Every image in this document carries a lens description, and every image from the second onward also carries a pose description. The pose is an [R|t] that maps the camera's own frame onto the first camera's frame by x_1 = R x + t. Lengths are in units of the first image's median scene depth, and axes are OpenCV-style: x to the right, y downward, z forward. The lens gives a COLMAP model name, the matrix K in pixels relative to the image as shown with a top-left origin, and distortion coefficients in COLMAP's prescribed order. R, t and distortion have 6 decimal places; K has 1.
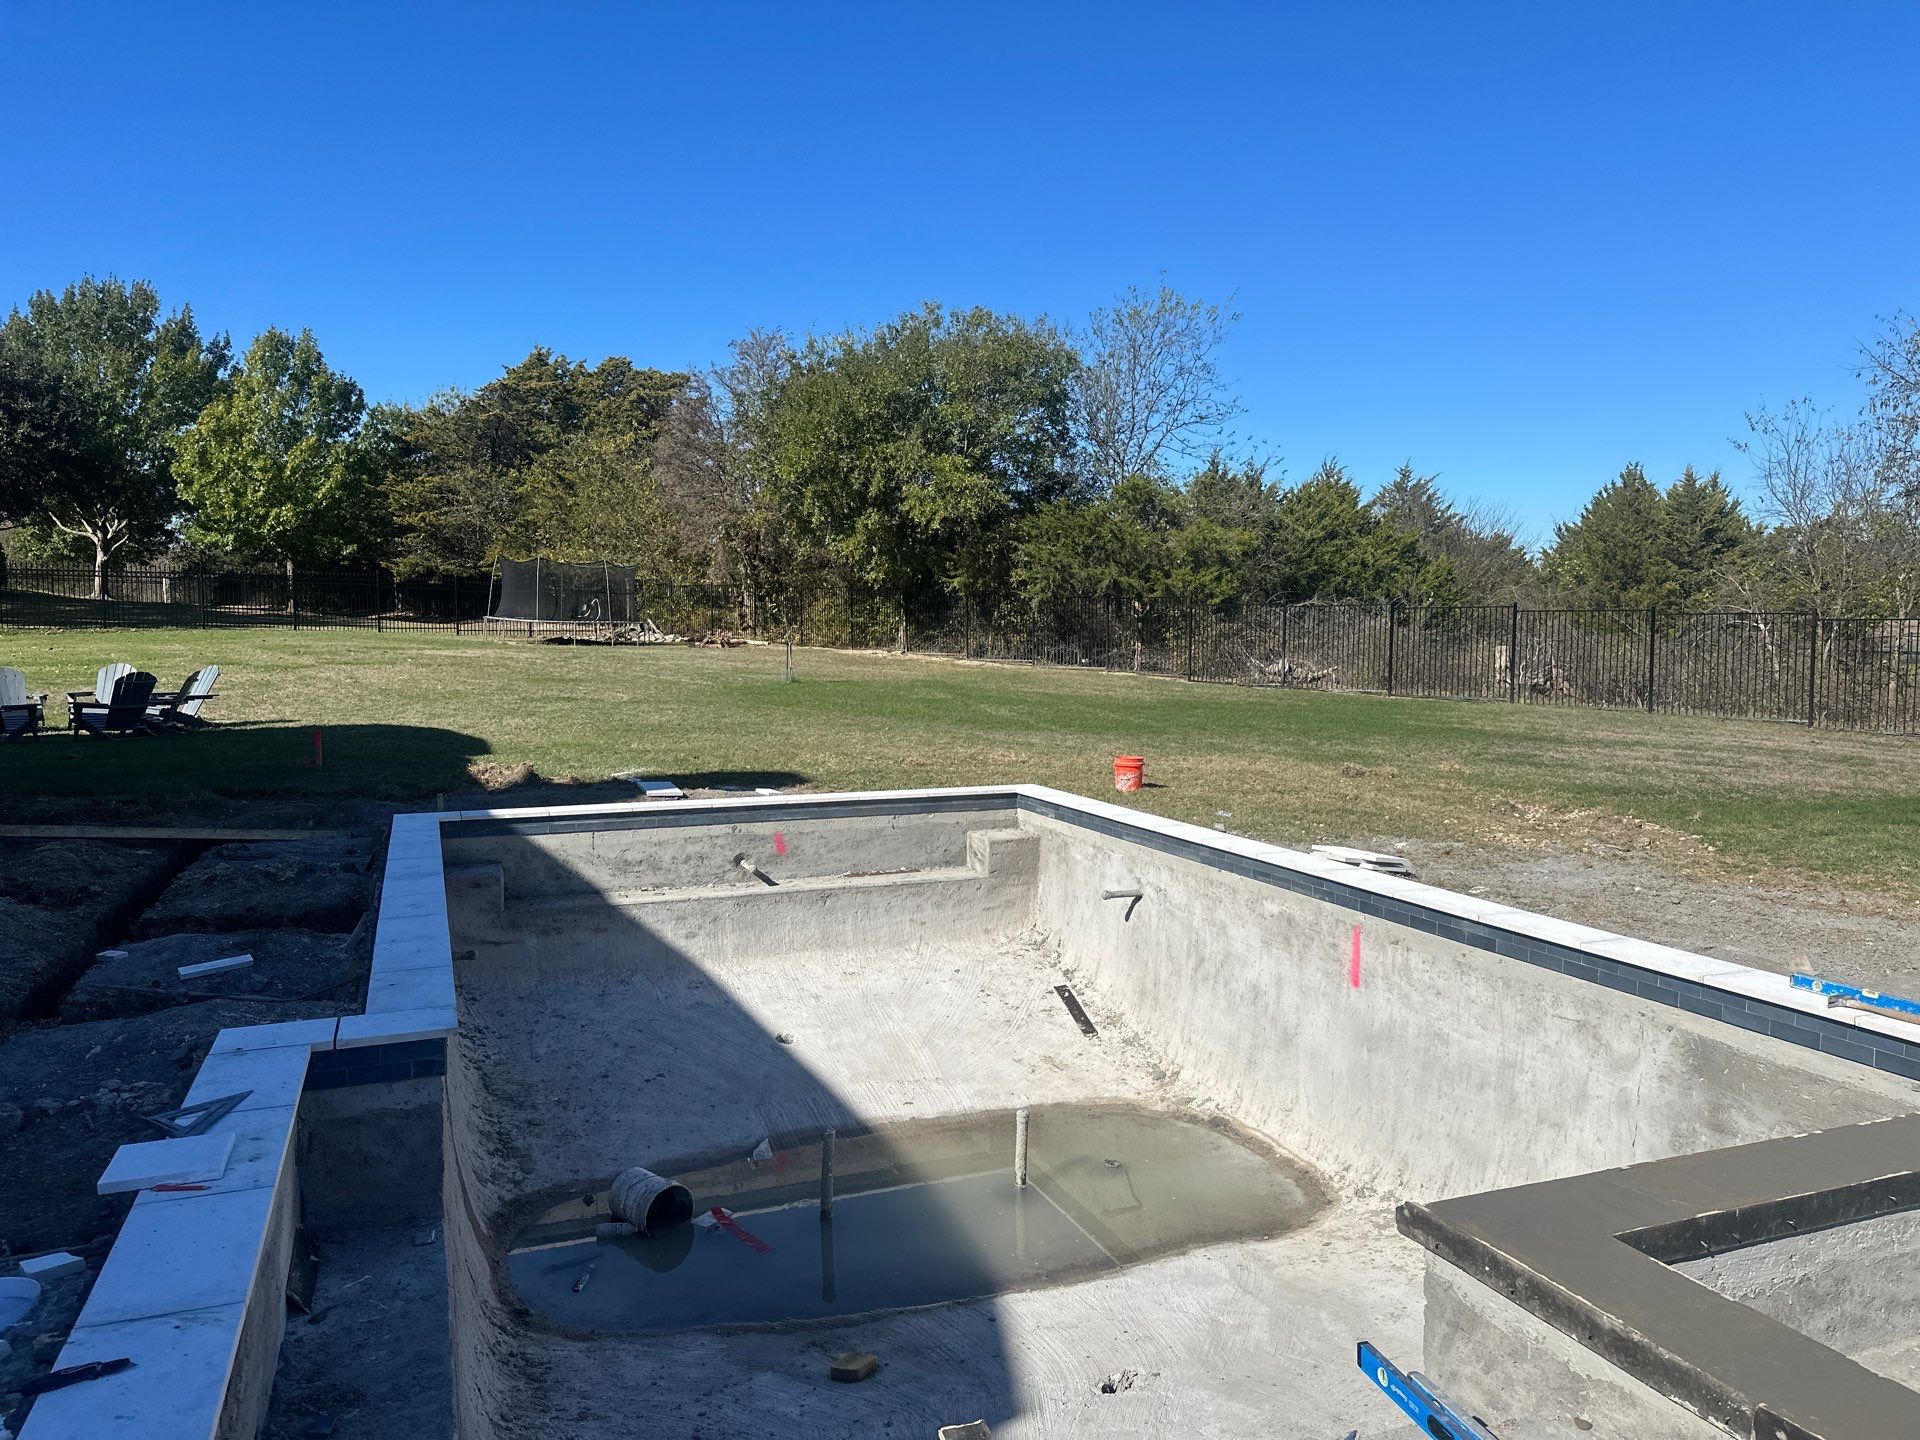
lens RADIAL K [[1338.3, 0, 953.9], [0, 1338.3, 717.1], [0, 0, 1]] dist [0.058295, -0.025067]
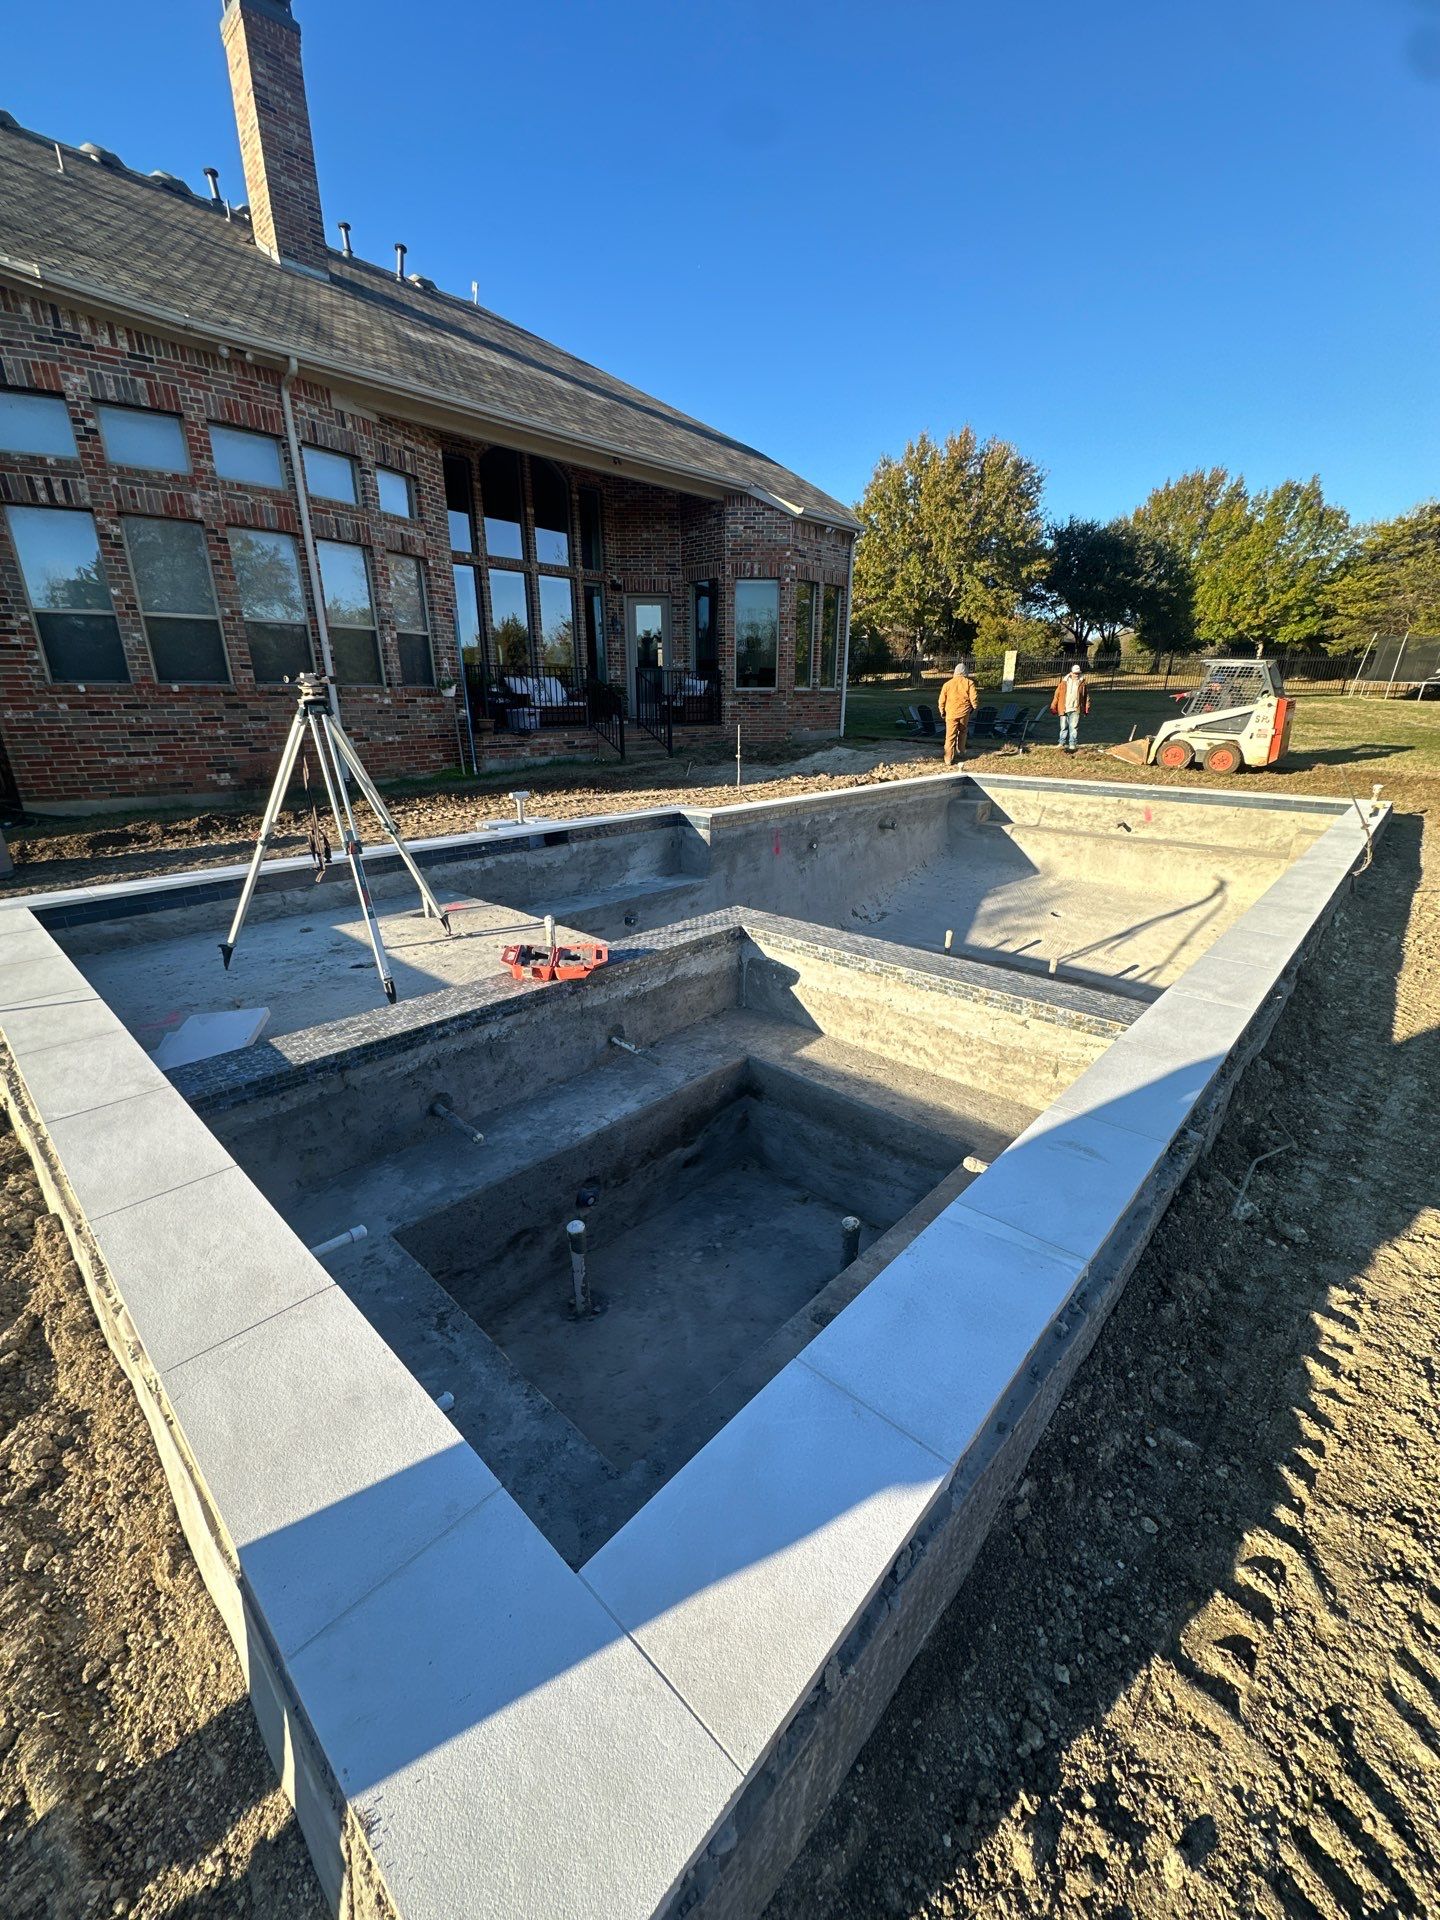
lens RADIAL K [[769.5, 0, 722.7], [0, 769.5, 961.9], [0, 0, 1]] dist [-0.002249, 0.000409]
pose [[0.431746, 0.296323, -0.851932, 0.158941], [-0.060087, 0.951848, 0.300626, 0.005199], [0.899991, -0.078604, 0.428762, 0.041850]]
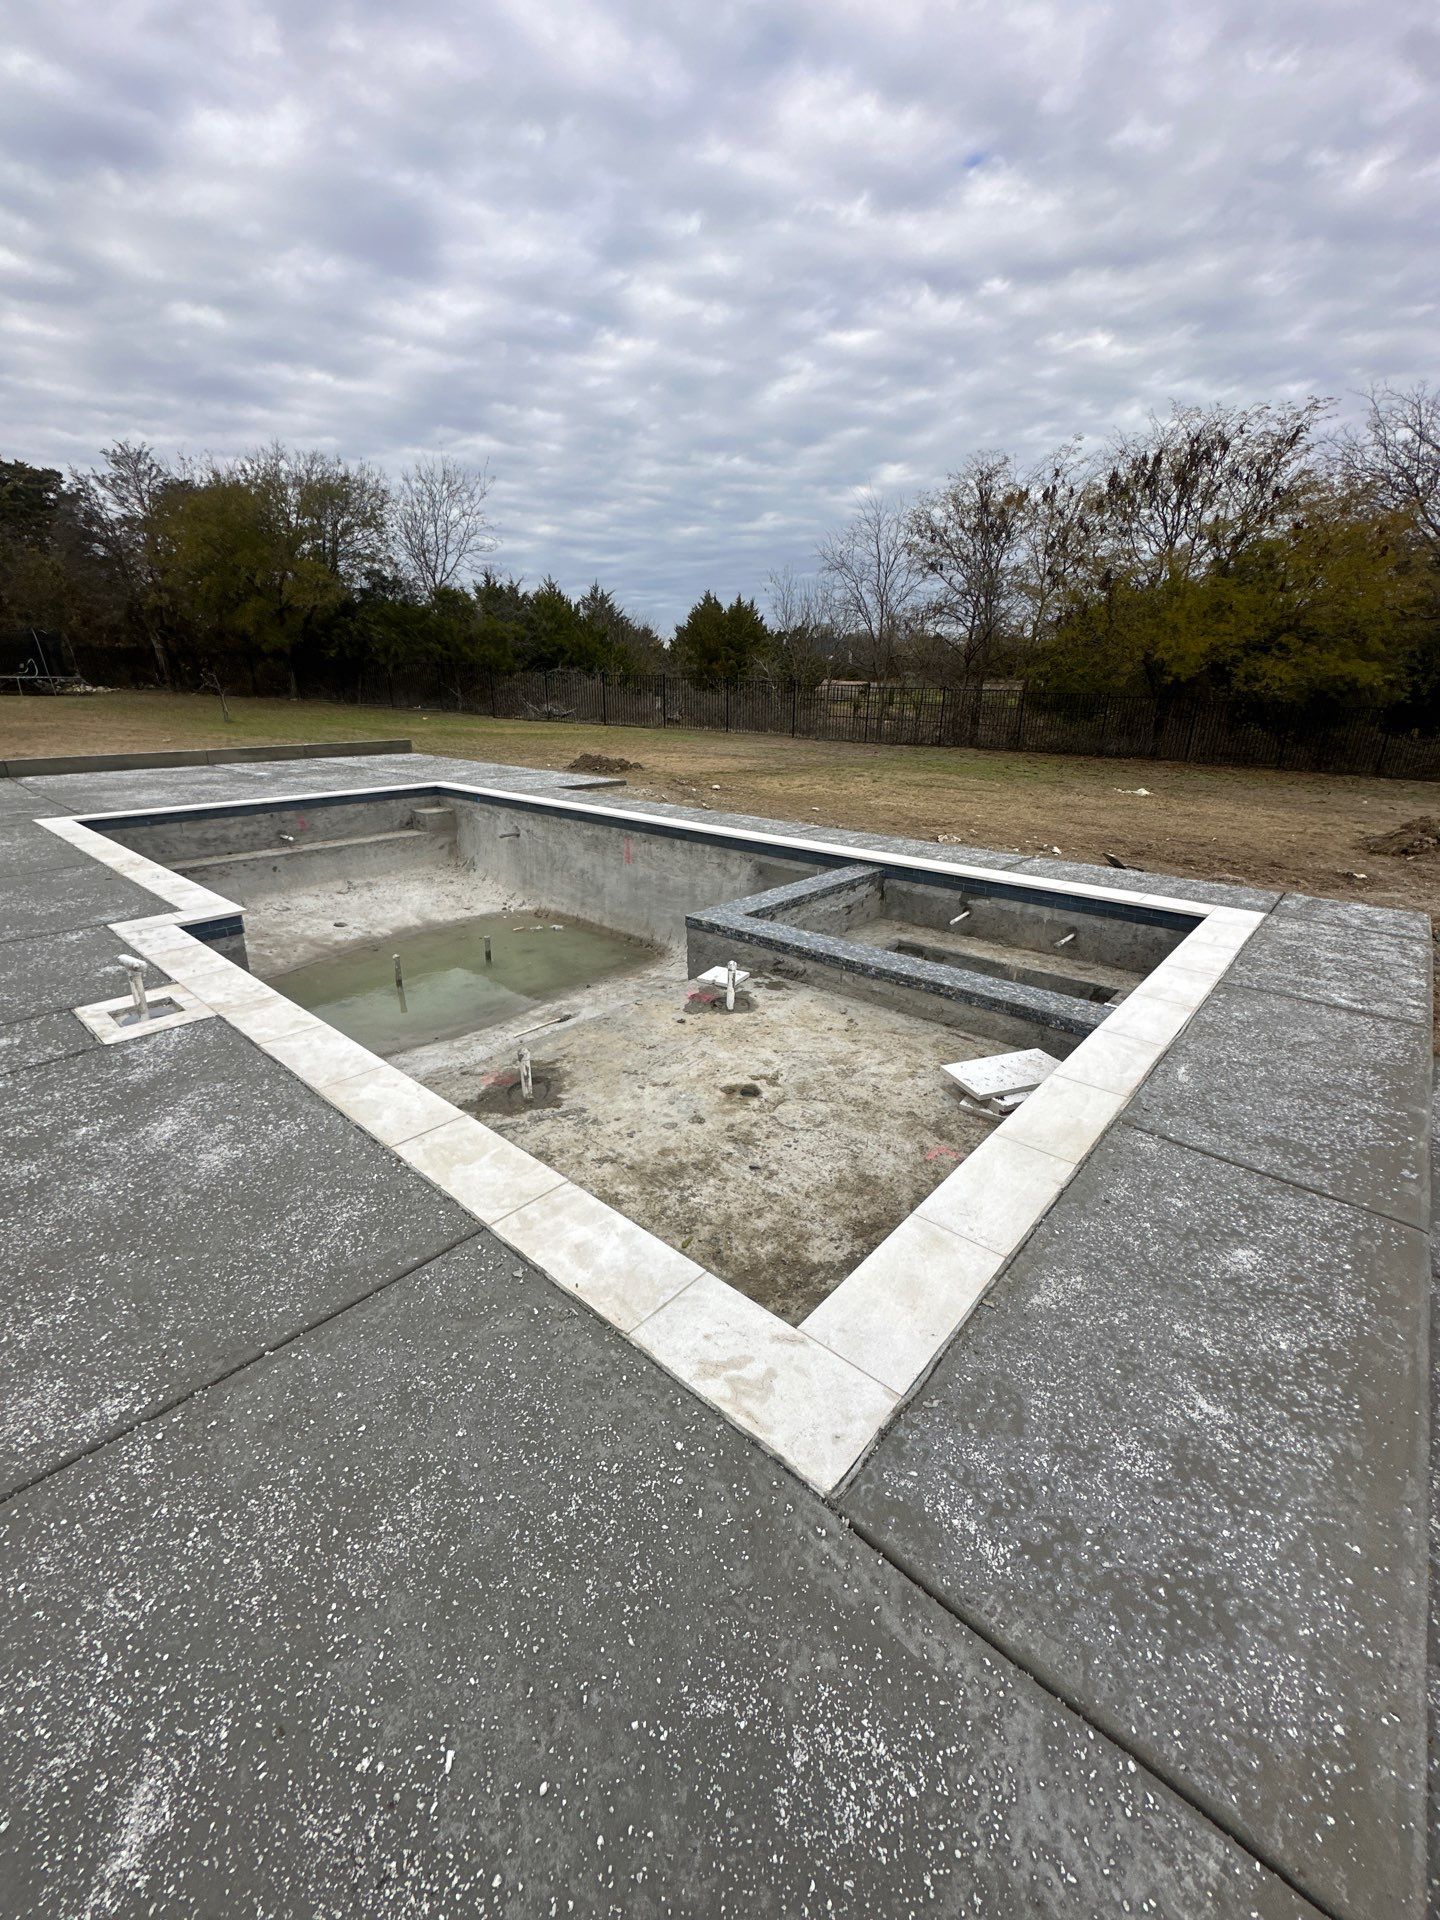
lens RADIAL K [[769.5, 0, 721.1], [0, 769.5, 968.4], [0, 0, 1]] dist [-0.002249, 0.000409]
pose [[0.889237, -0.153345, 0.430979, -0.034026], [0.022852, 0.955855, 0.292949, -0.001955], [-0.456876, -0.250653, 0.853486, -0.051650]]
